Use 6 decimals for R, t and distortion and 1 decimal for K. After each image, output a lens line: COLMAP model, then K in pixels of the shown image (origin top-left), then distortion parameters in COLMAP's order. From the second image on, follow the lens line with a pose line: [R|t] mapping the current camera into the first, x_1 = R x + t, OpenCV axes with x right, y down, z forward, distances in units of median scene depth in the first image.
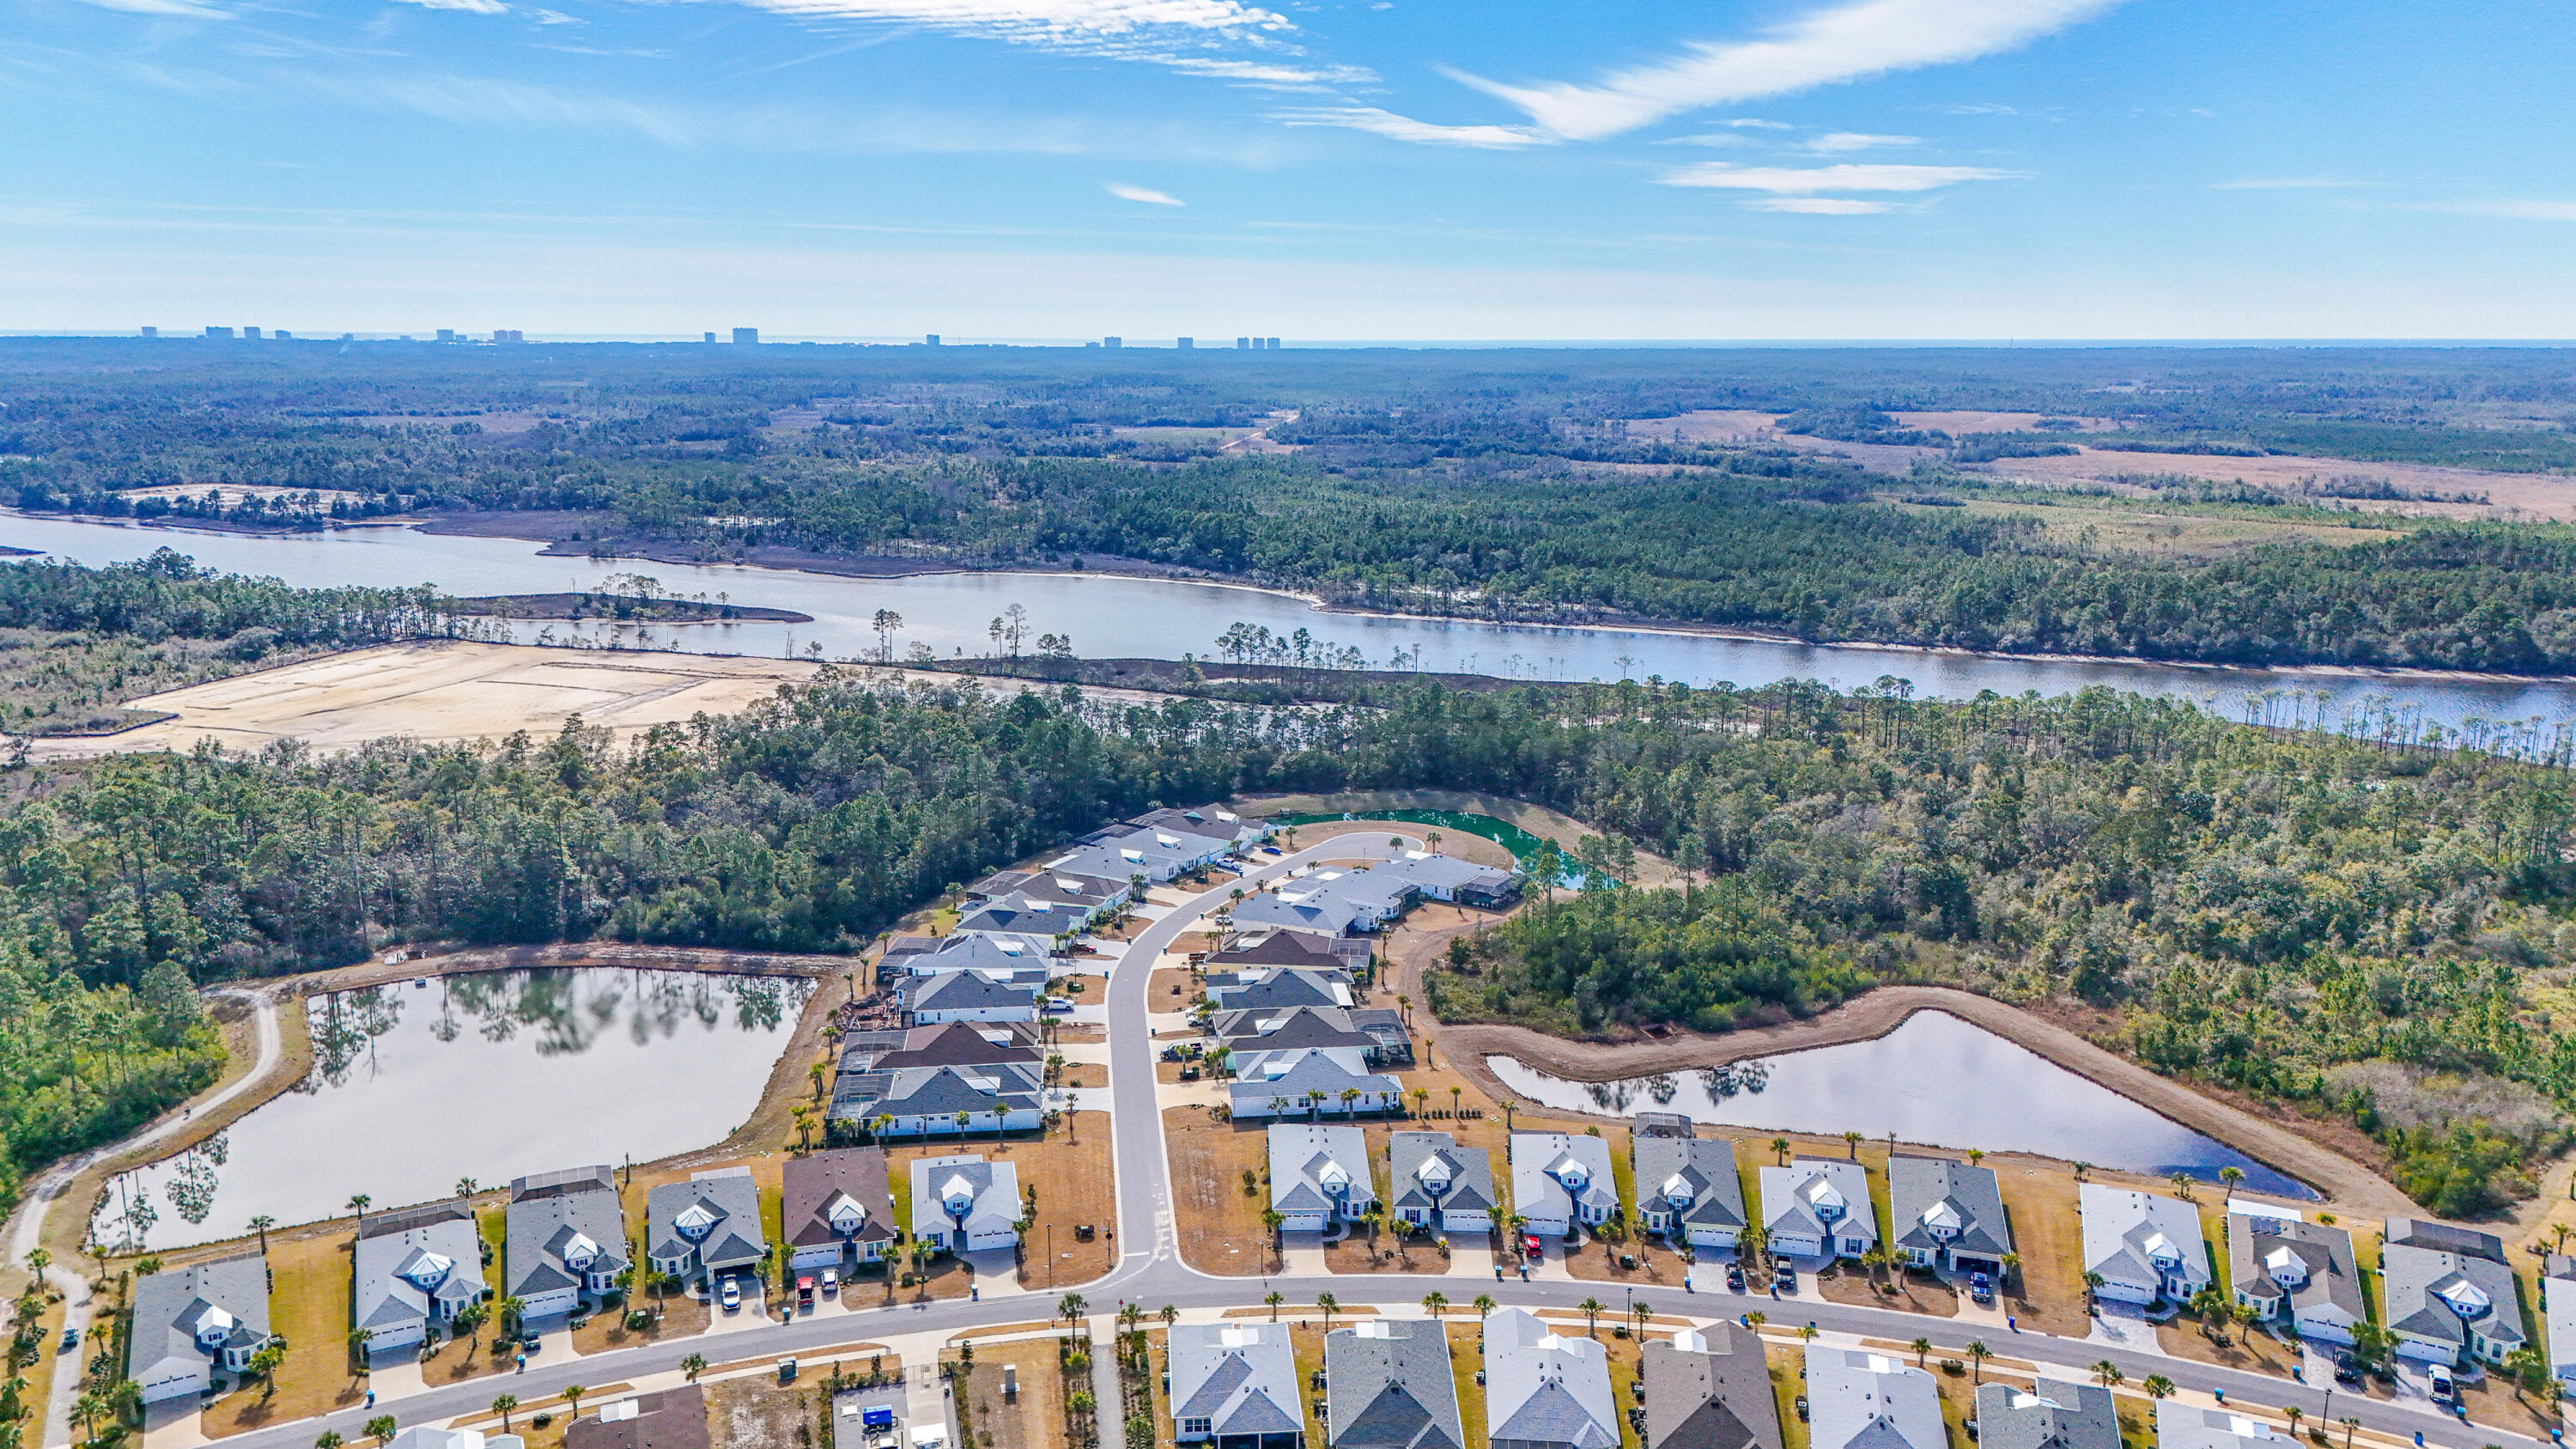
lens RADIAL K [[1884.4, 0, 1276.0], [0, 1884.4, 718.3], [0, 0, 1]] dist [0.074440, -0.062561]
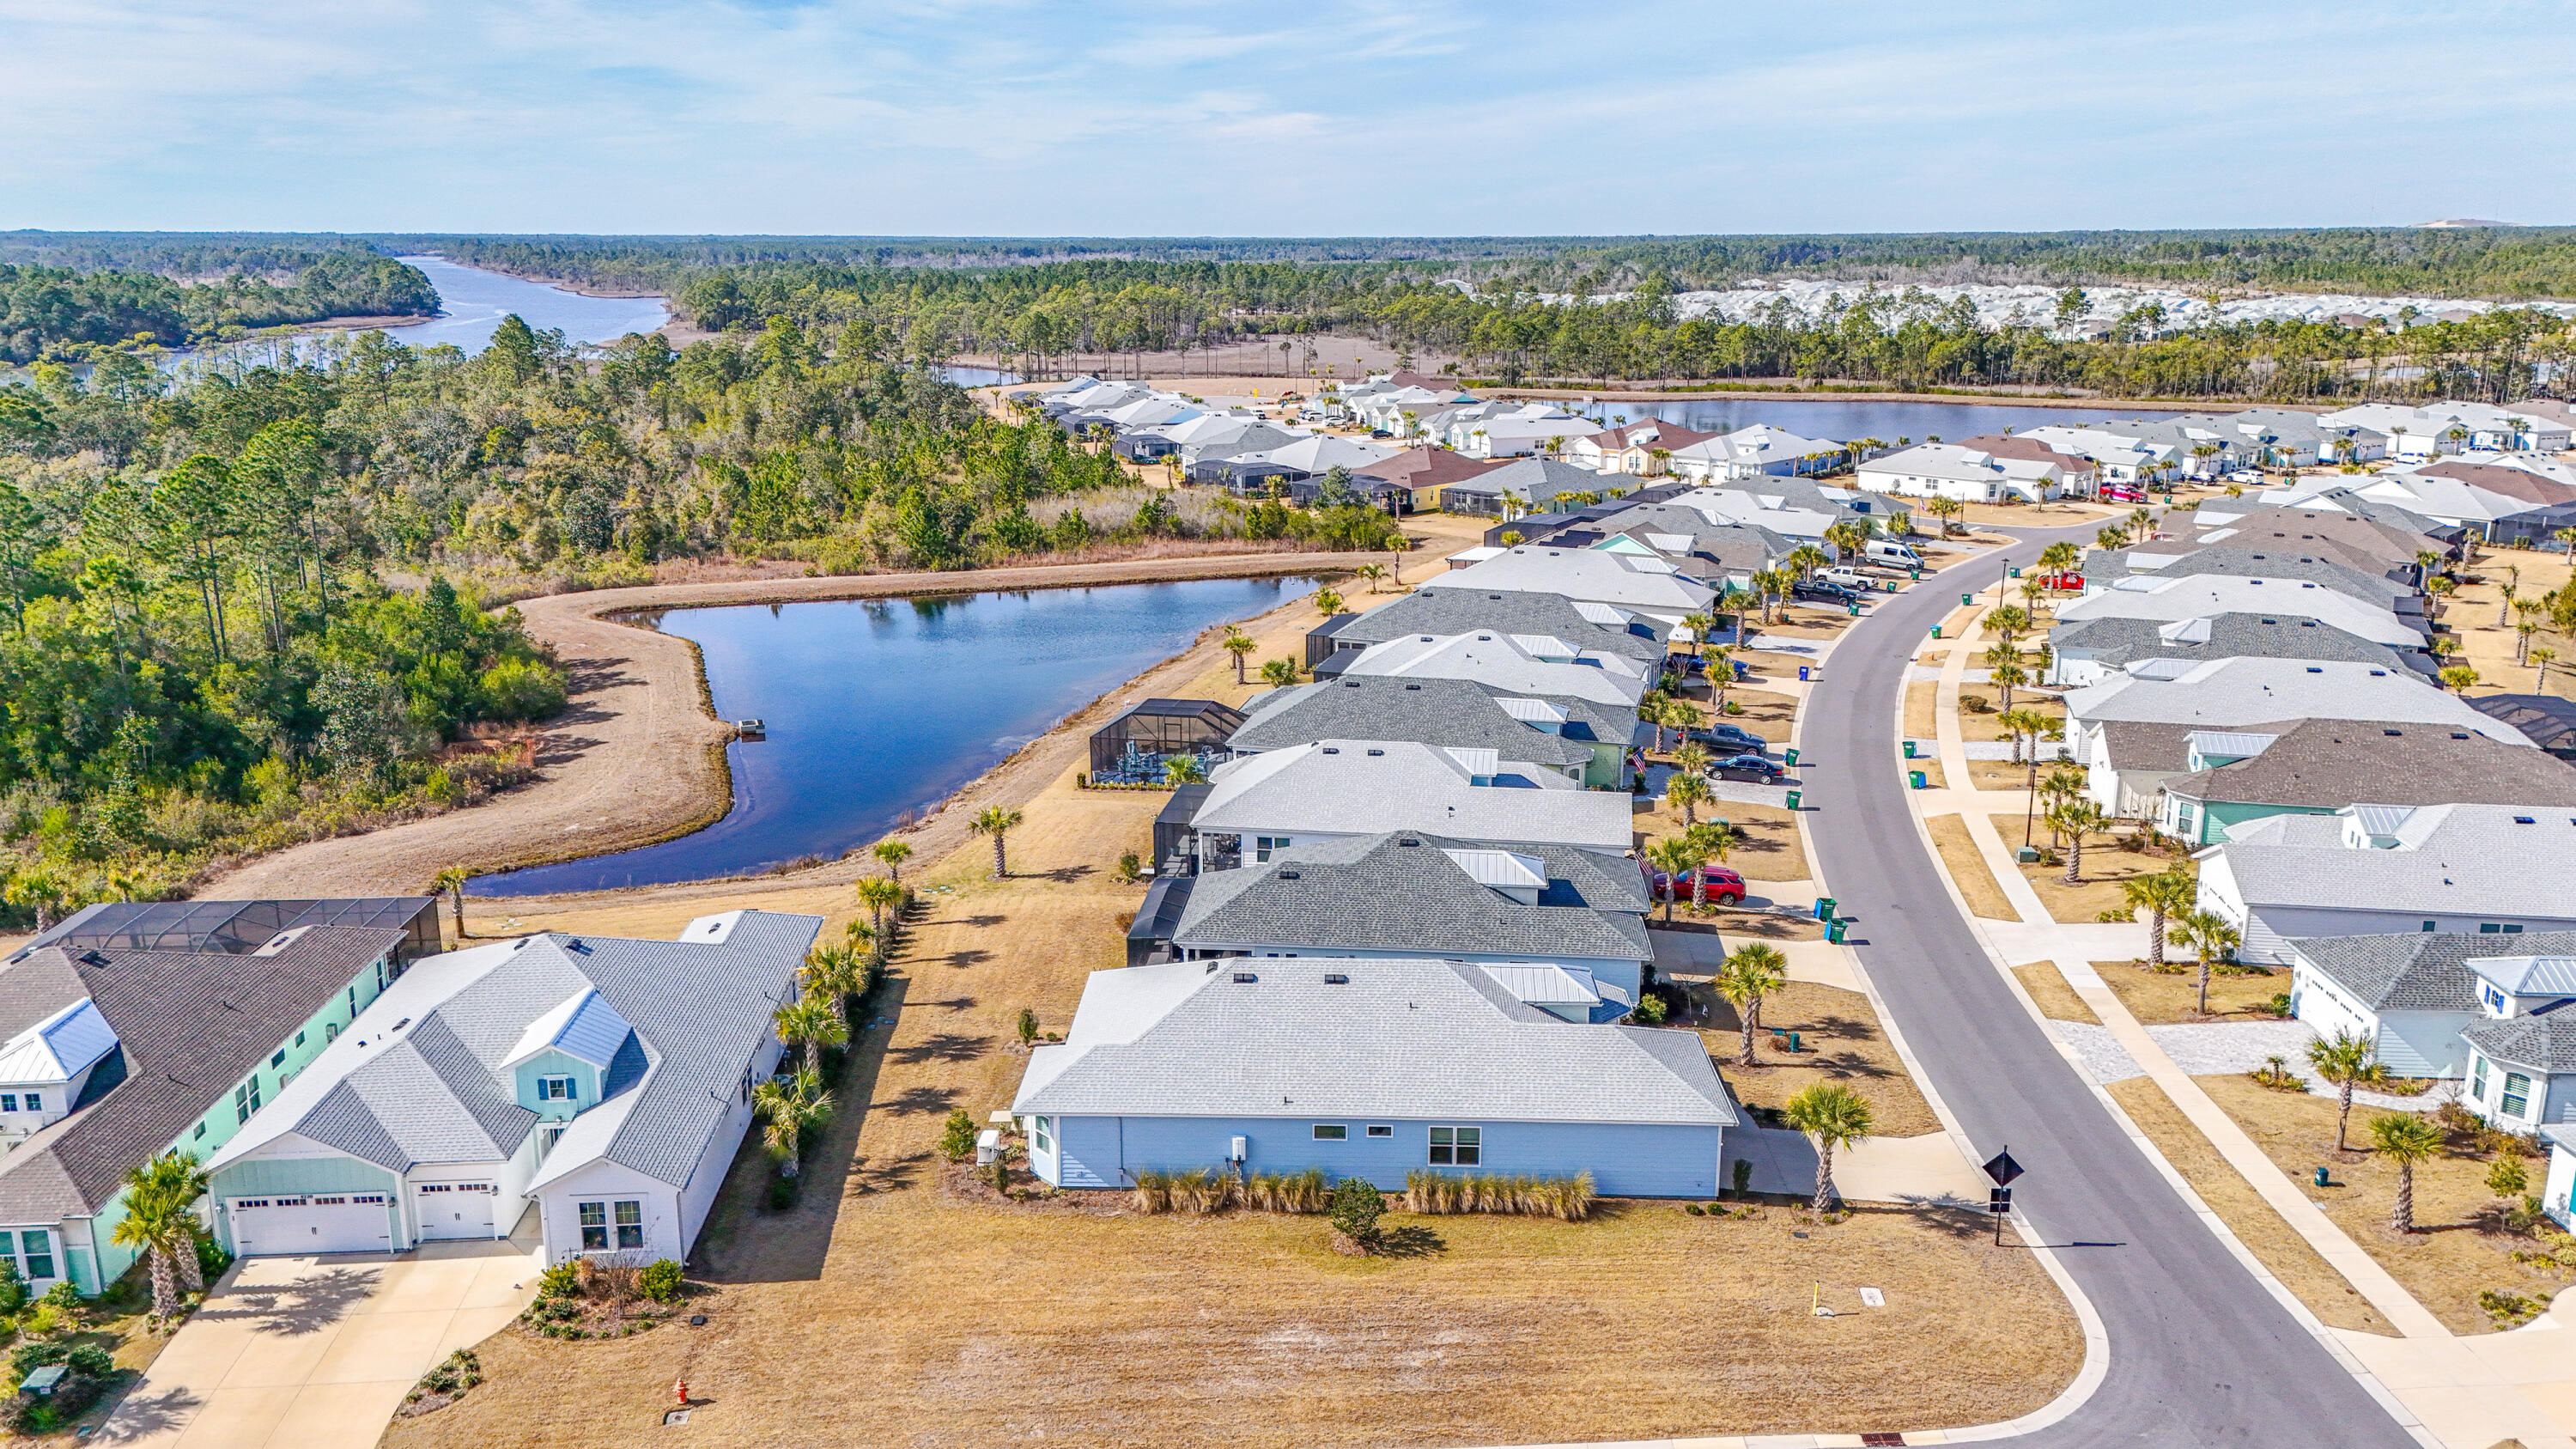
lens RADIAL K [[1884.4, 0, 1289.0], [0, 1884.4, 727.9], [0, 0, 1]] dist [0.074440, -0.062561]
pose [[0.052723, -0.250500, 0.966680, -0.251468], [0.205348, 0.950058, 0.234993, 0.122908], [-0.977268, 0.186116, 0.101530, 0.998081]]
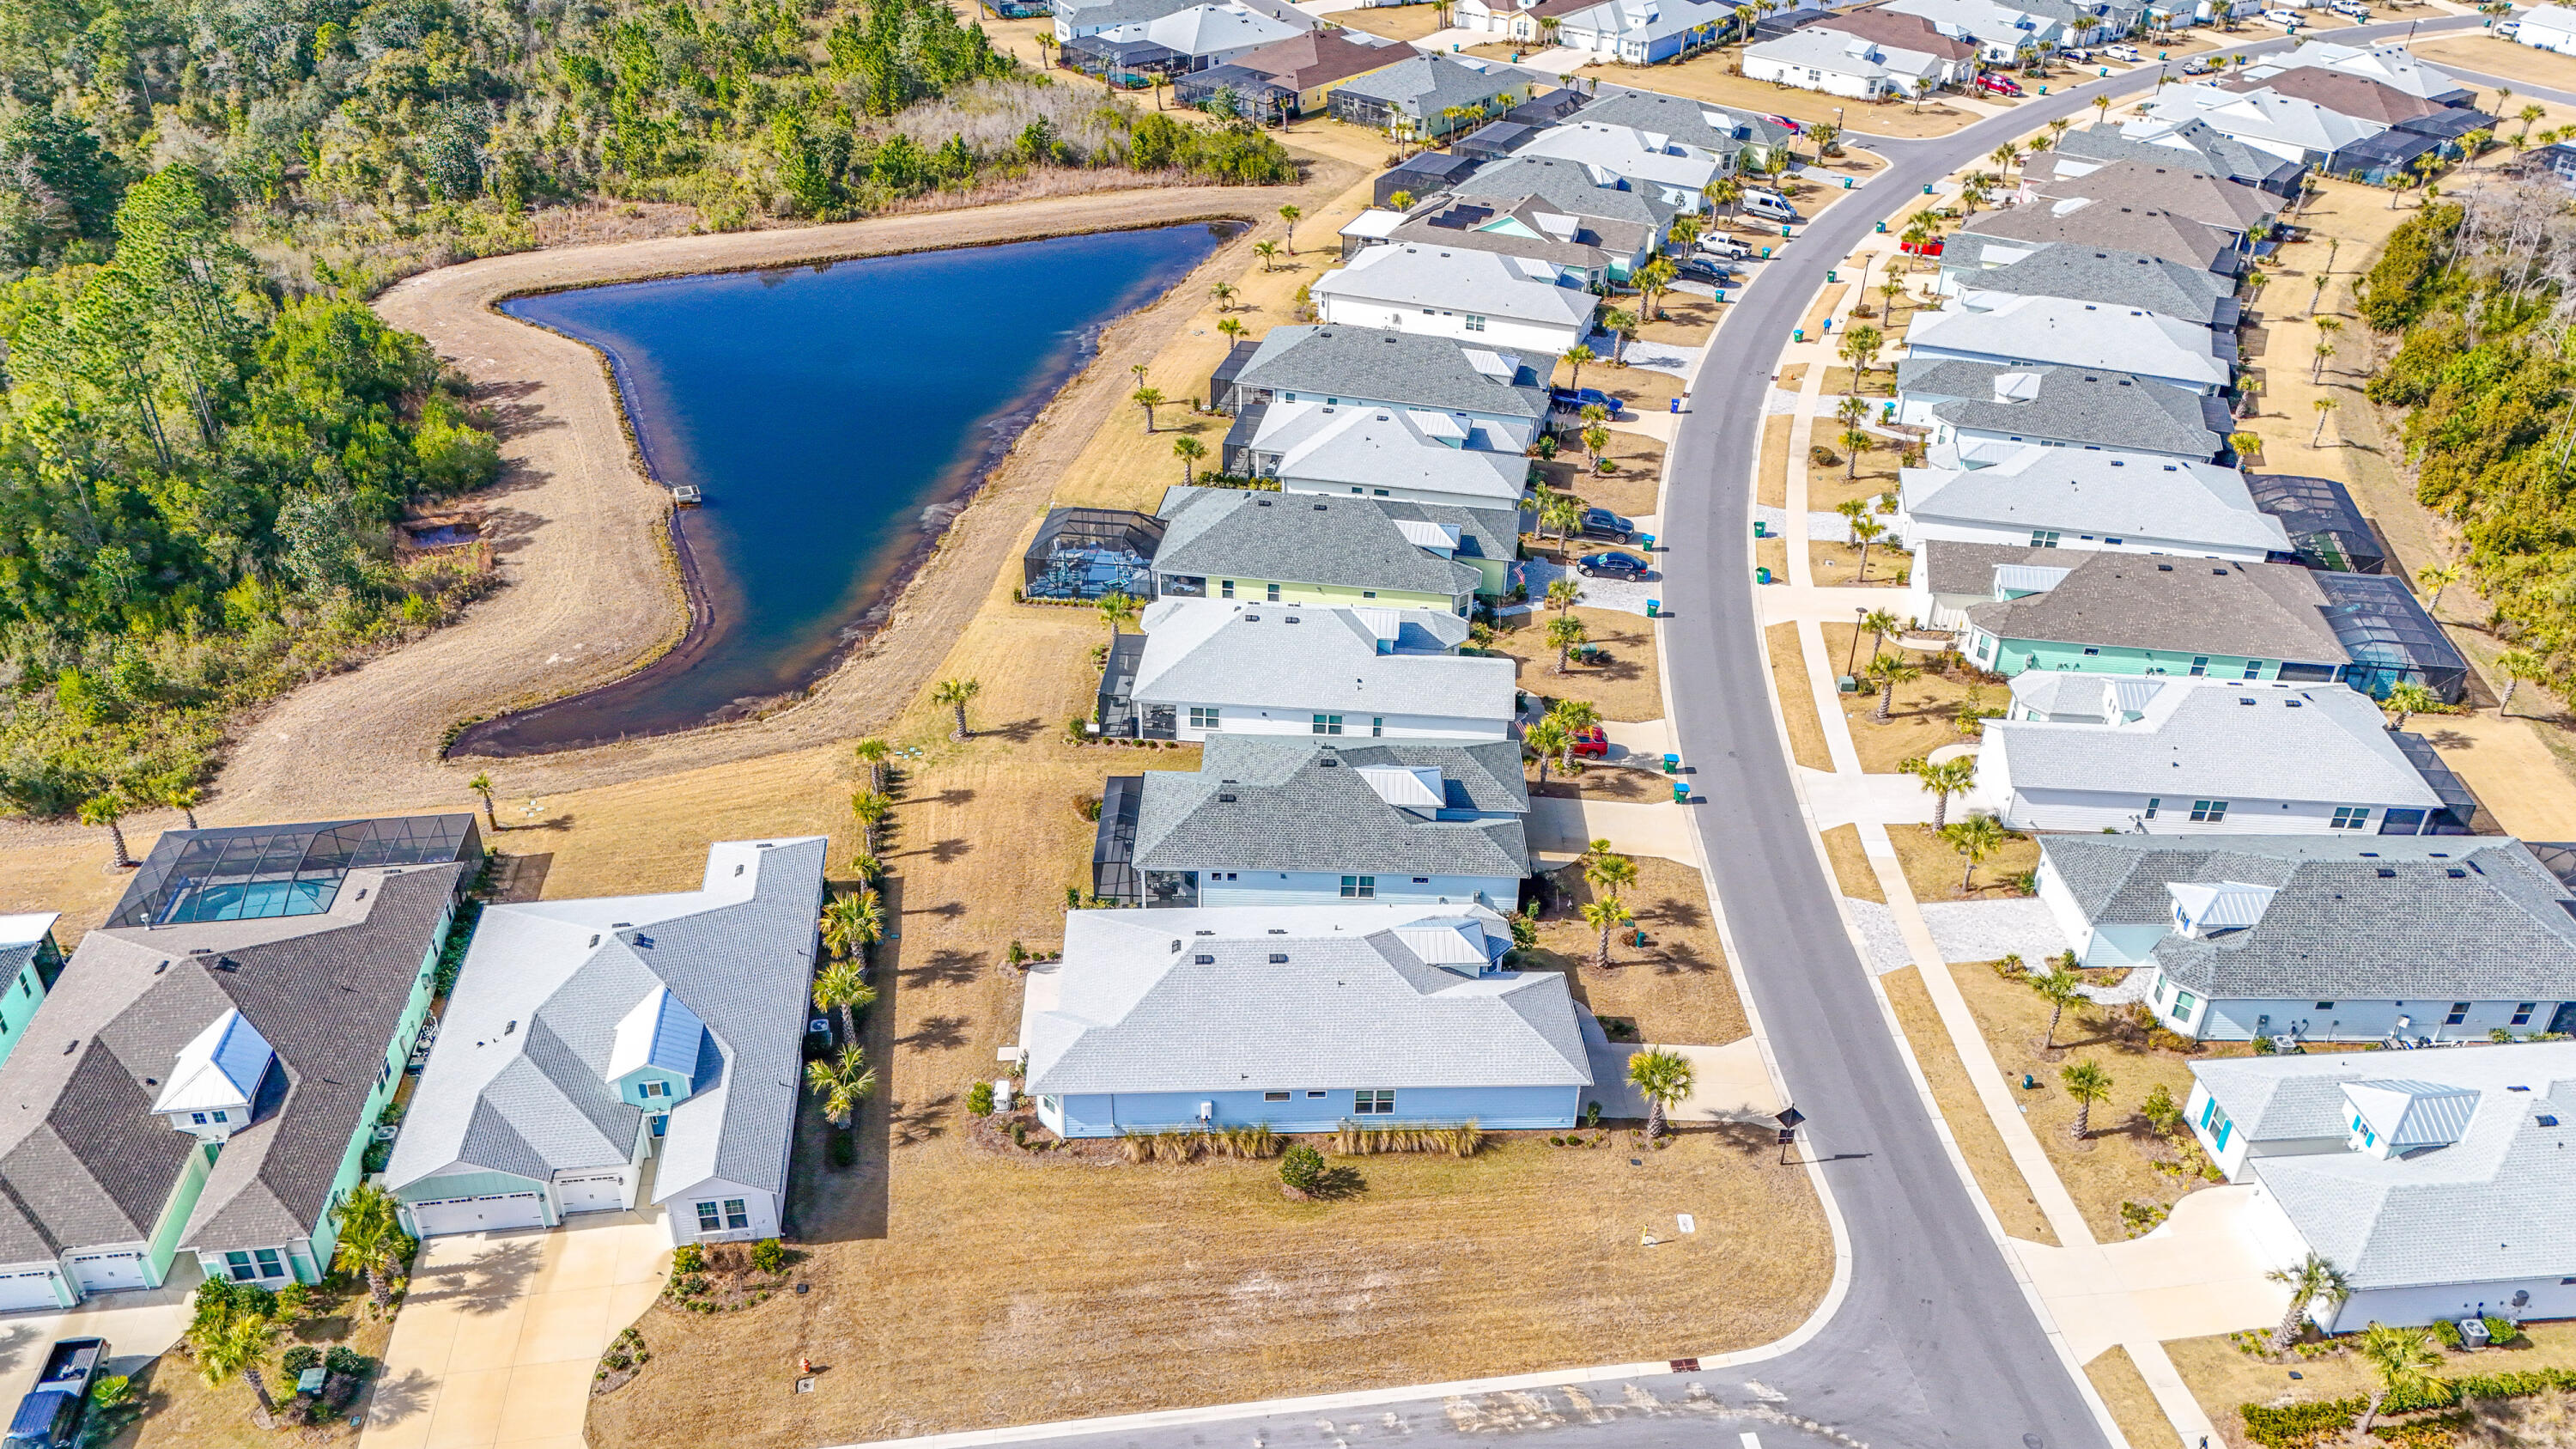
lens RADIAL K [[1884.4, 0, 1287.5], [0, 1884.4, 722.3], [0, 0, 1]] dist [0.074440, -0.062561]
pose [[-0.017109, -0.537940, 0.842809, -0.257772], [0.192694, 0.825357, 0.530712, 0.002910], [-0.981110, 0.171485, 0.089536, 0.986118]]
